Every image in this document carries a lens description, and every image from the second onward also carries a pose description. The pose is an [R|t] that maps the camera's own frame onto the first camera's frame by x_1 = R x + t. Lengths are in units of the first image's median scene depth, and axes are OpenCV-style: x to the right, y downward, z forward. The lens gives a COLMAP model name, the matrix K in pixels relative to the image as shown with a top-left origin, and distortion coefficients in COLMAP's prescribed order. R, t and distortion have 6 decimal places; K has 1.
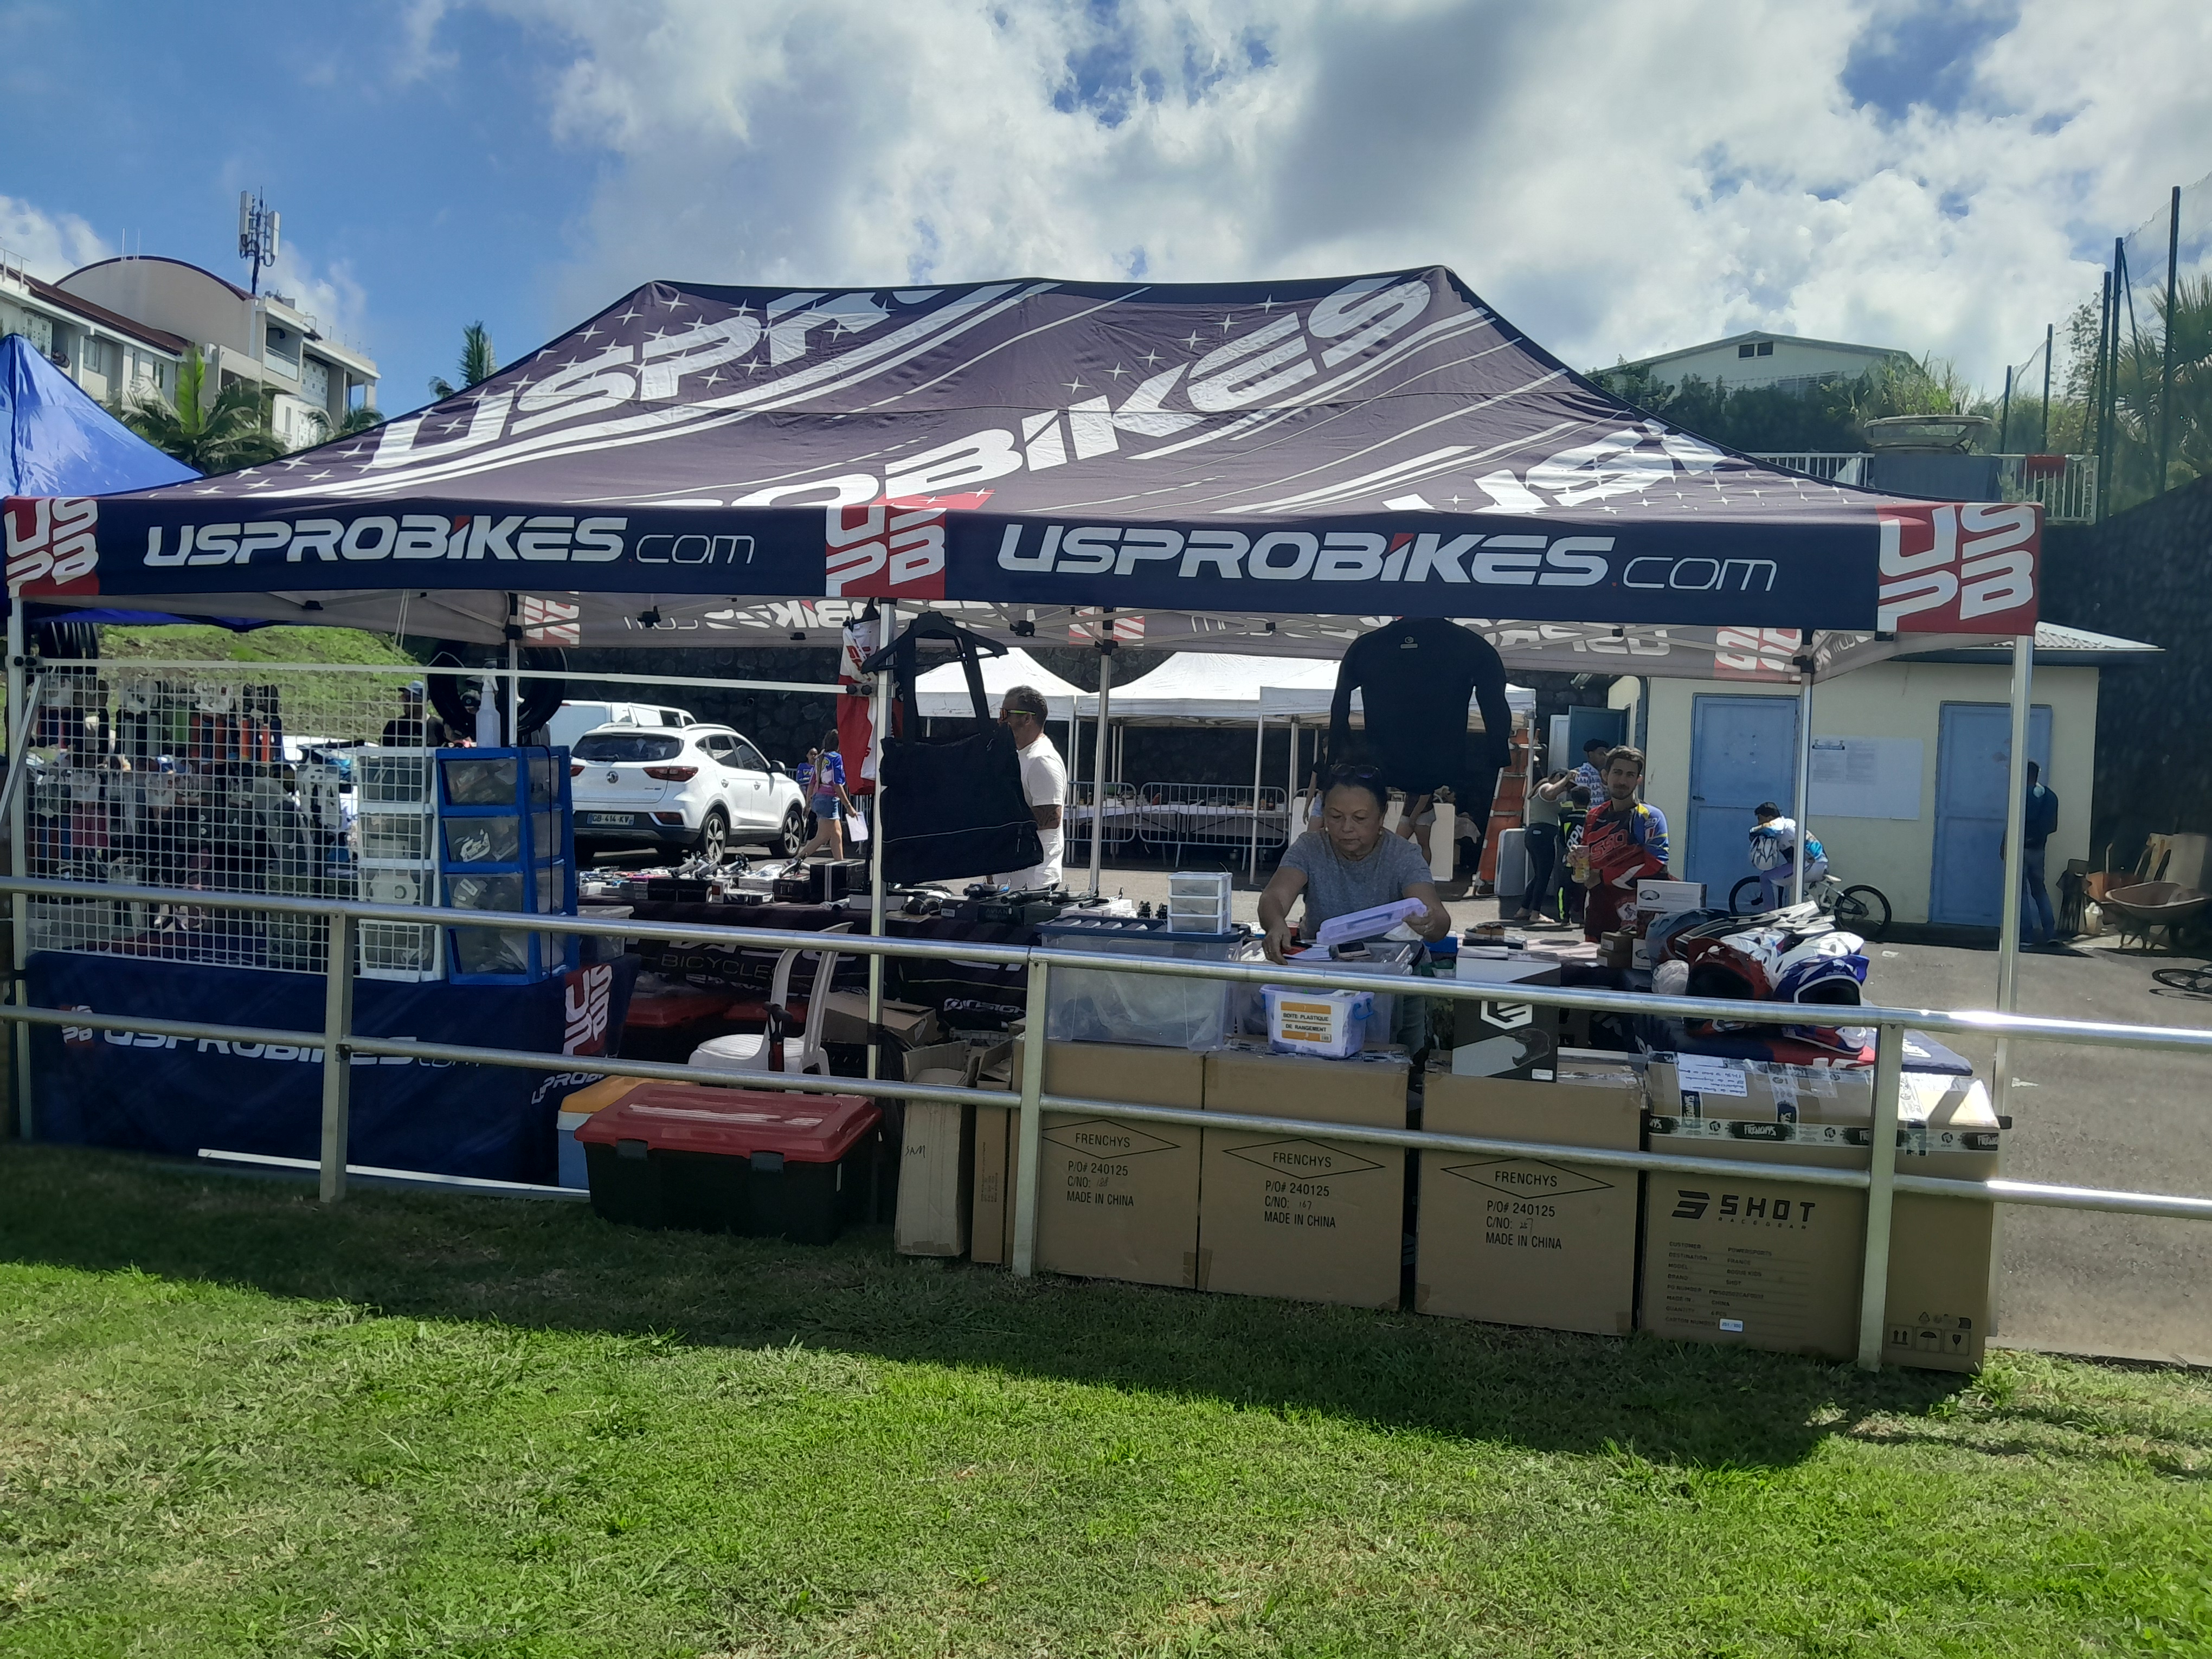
lens RADIAL K [[1709.4, 0, 1100.8], [0, 1709.4, 837.9], [0, 0, 1]] dist [0.038711, -0.010052]
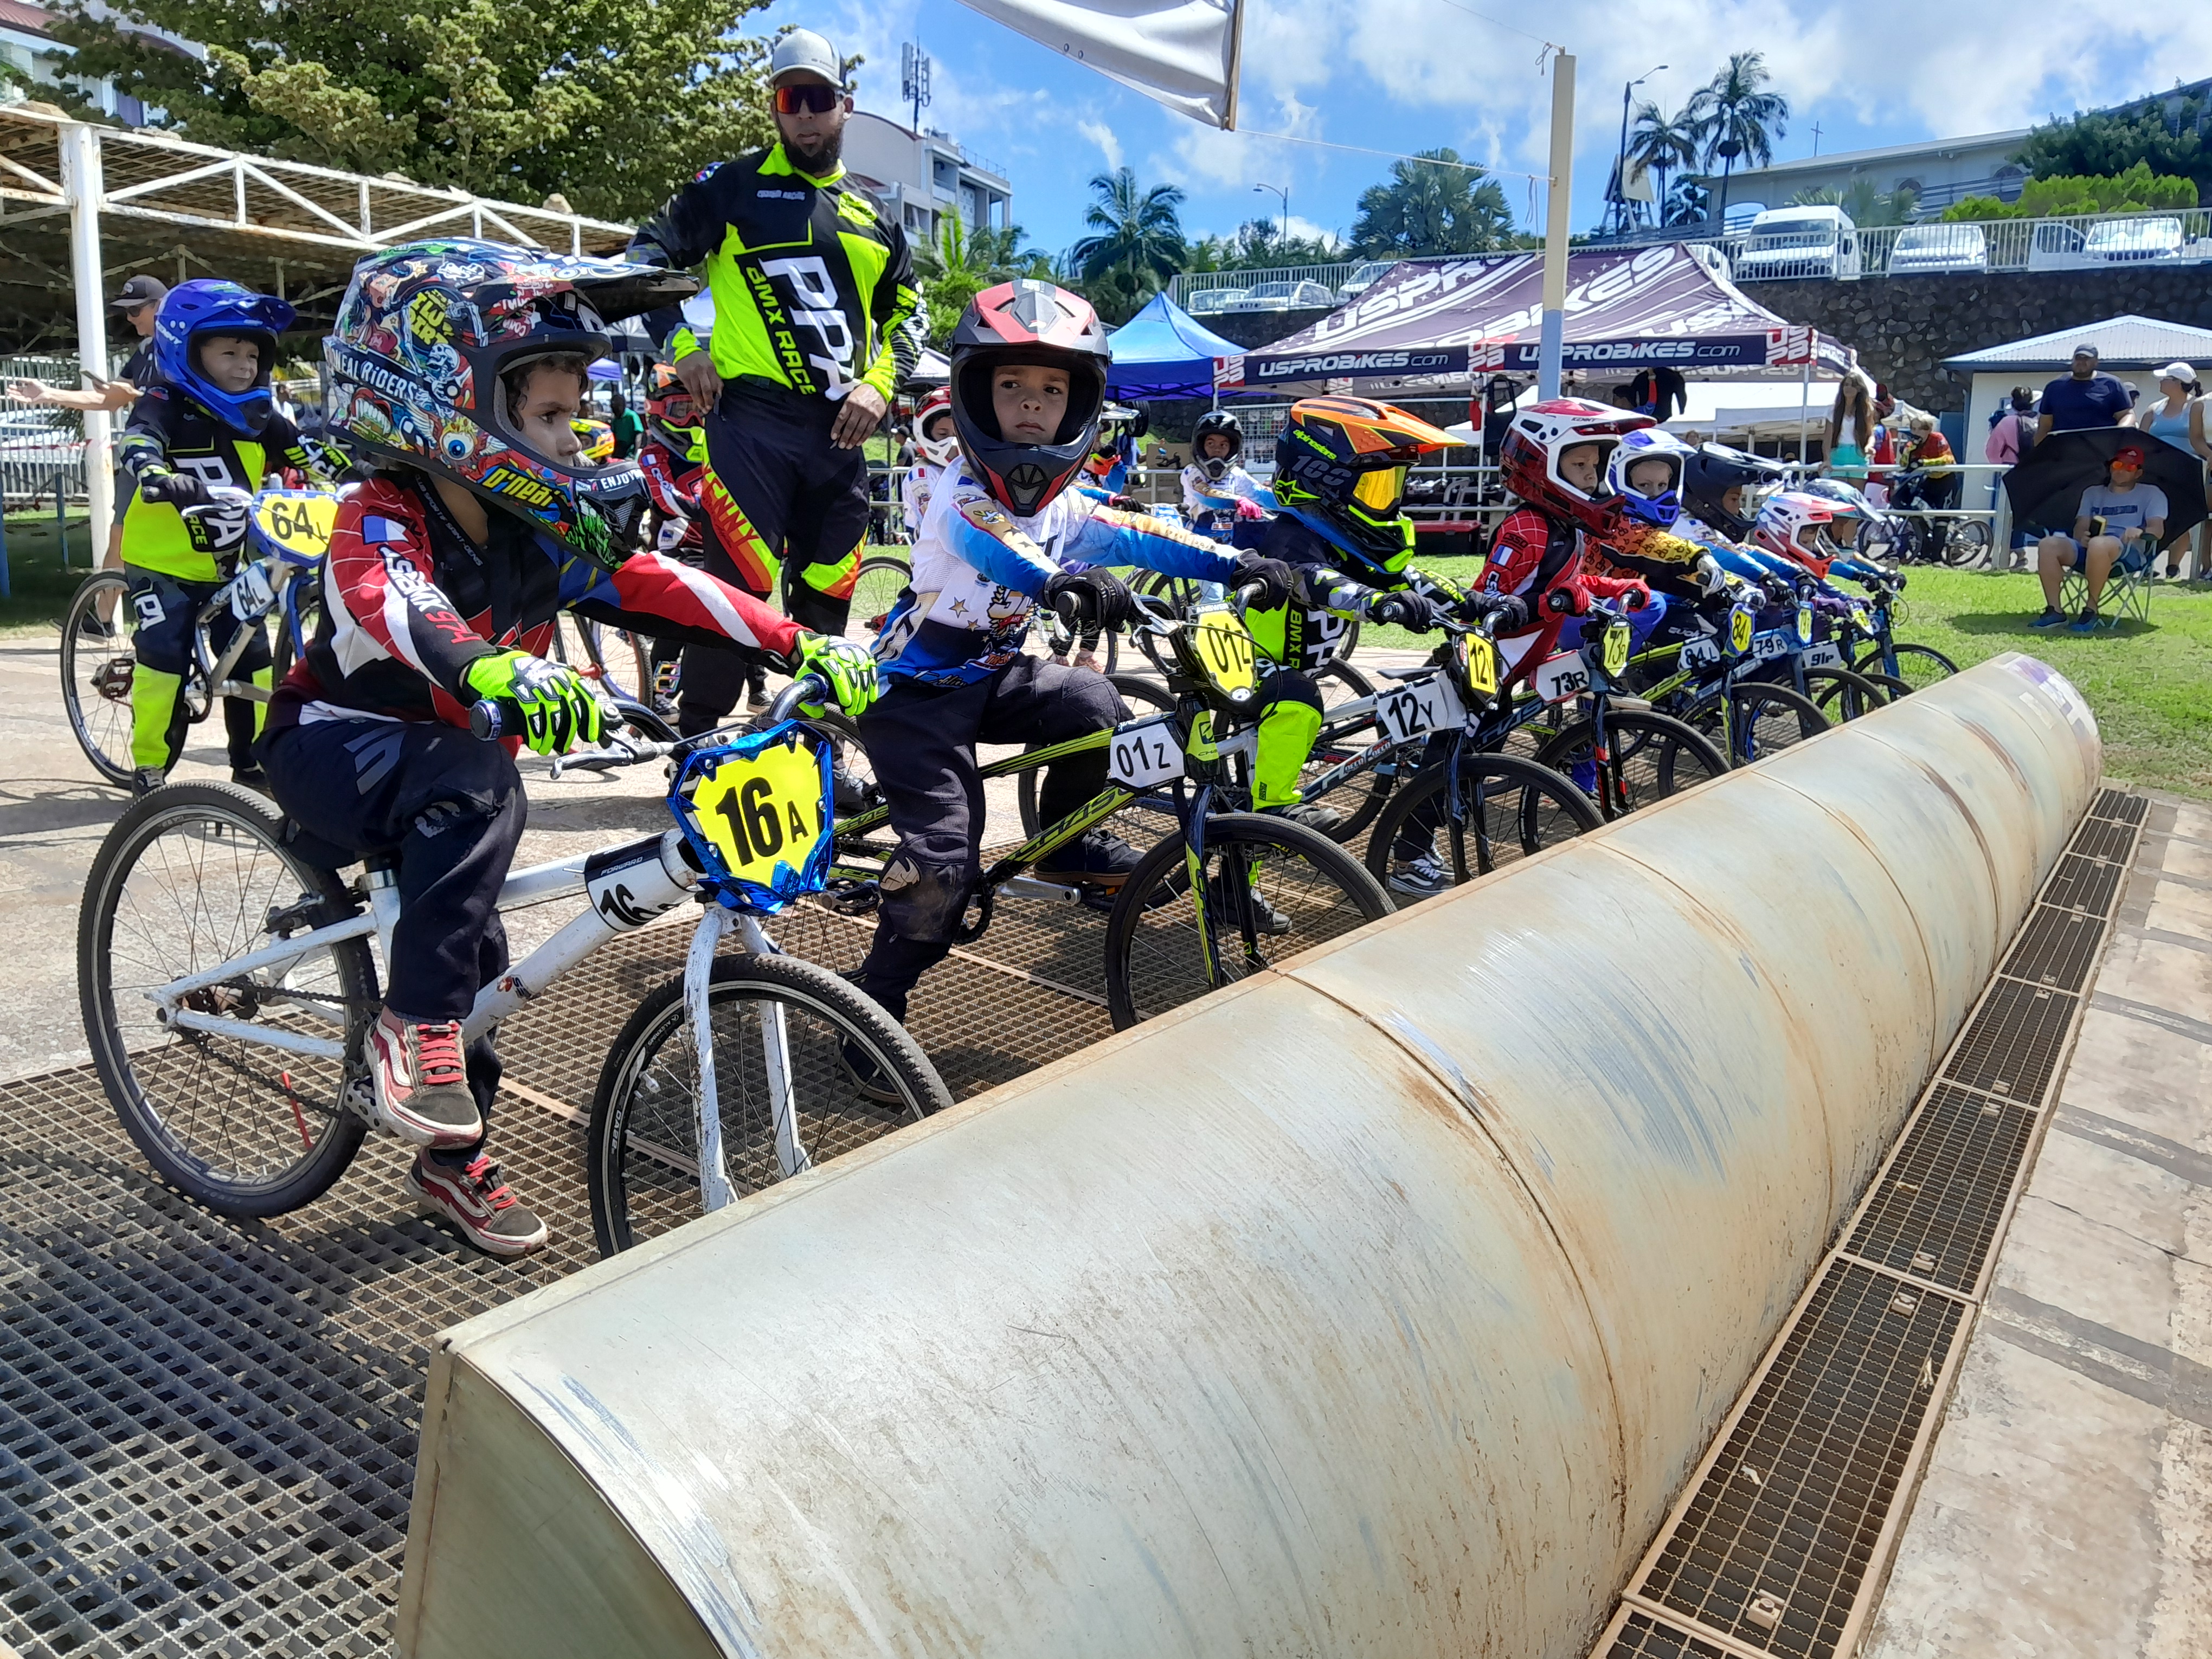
lens RADIAL K [[1709.4, 0, 1104.7], [0, 1709.4, 818.2], [0, 0, 1]] dist [0.038711, -0.010052]
pose [[0.949629, 0.023089, -0.312526, 0.217405], [0.014393, 0.993016, 0.117097, 0.296627], [0.313047, -0.115697, 0.942664, -2.291084]]
